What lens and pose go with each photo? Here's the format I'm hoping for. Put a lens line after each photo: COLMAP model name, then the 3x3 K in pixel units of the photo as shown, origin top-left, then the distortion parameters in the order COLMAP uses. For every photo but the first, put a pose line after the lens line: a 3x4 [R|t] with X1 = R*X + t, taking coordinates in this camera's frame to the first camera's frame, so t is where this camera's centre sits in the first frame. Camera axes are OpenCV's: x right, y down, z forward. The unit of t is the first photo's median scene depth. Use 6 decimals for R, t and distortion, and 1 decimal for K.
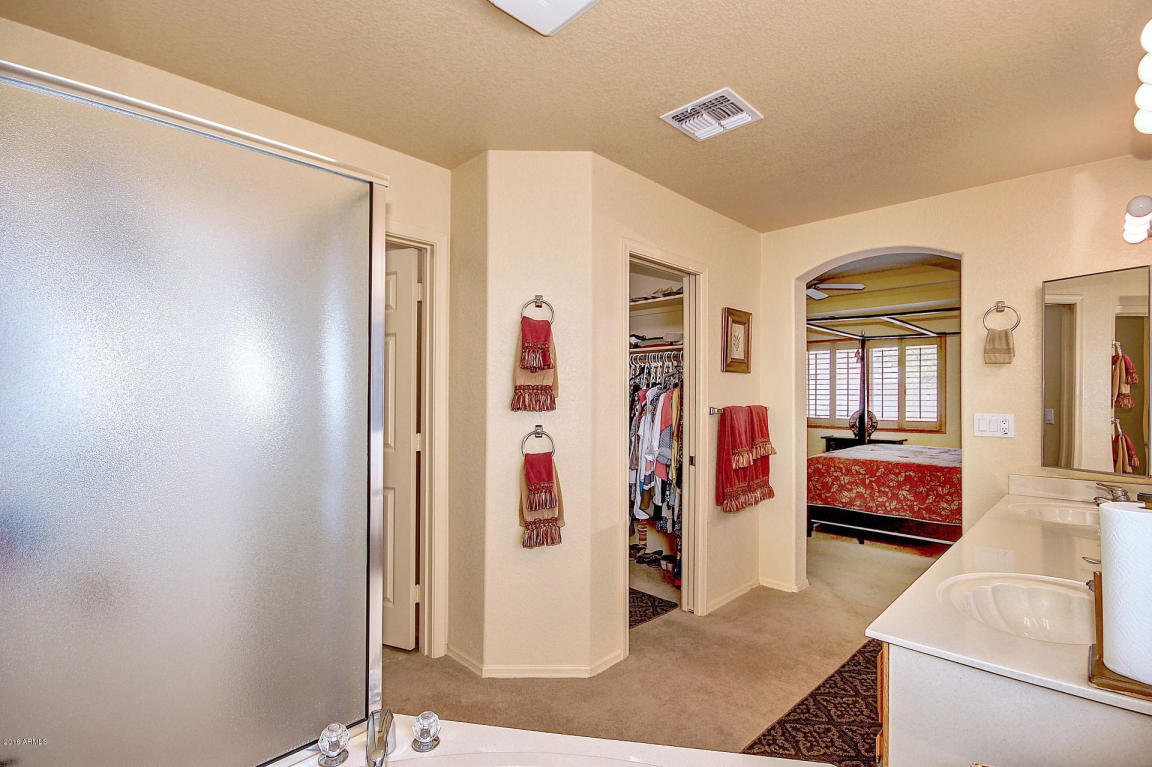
lens RADIAL K [[547.8, 0, 570.8], [0, 547.8, 390.3], [0, 0, 1]] dist [-0.004449, -0.001172]
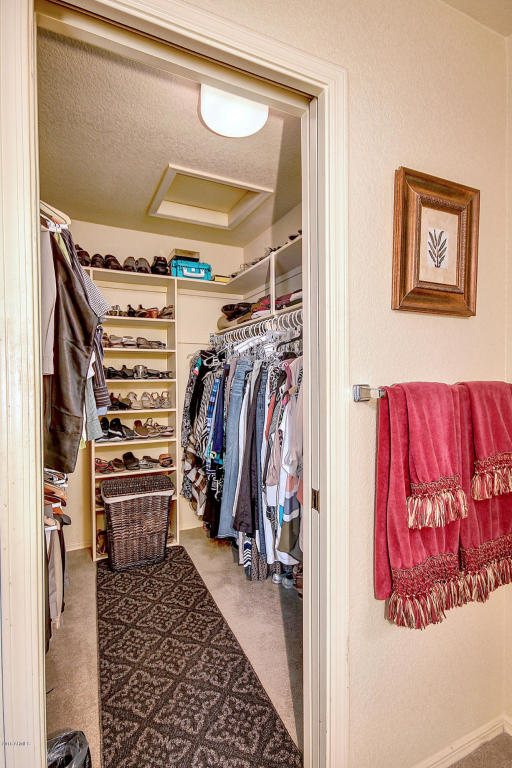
lens RADIAL K [[365.2, 0, 260.7], [0, 365.2, 384.1], [0, 0, 1]] dist [-0.004449, -0.001172]
pose [[0.934556, -0.011150, -0.355641, 0.277649], [0.018731, 0.999665, 0.017880, 0.021641], [0.355323, -0.023371, 0.934451, 0.660320]]
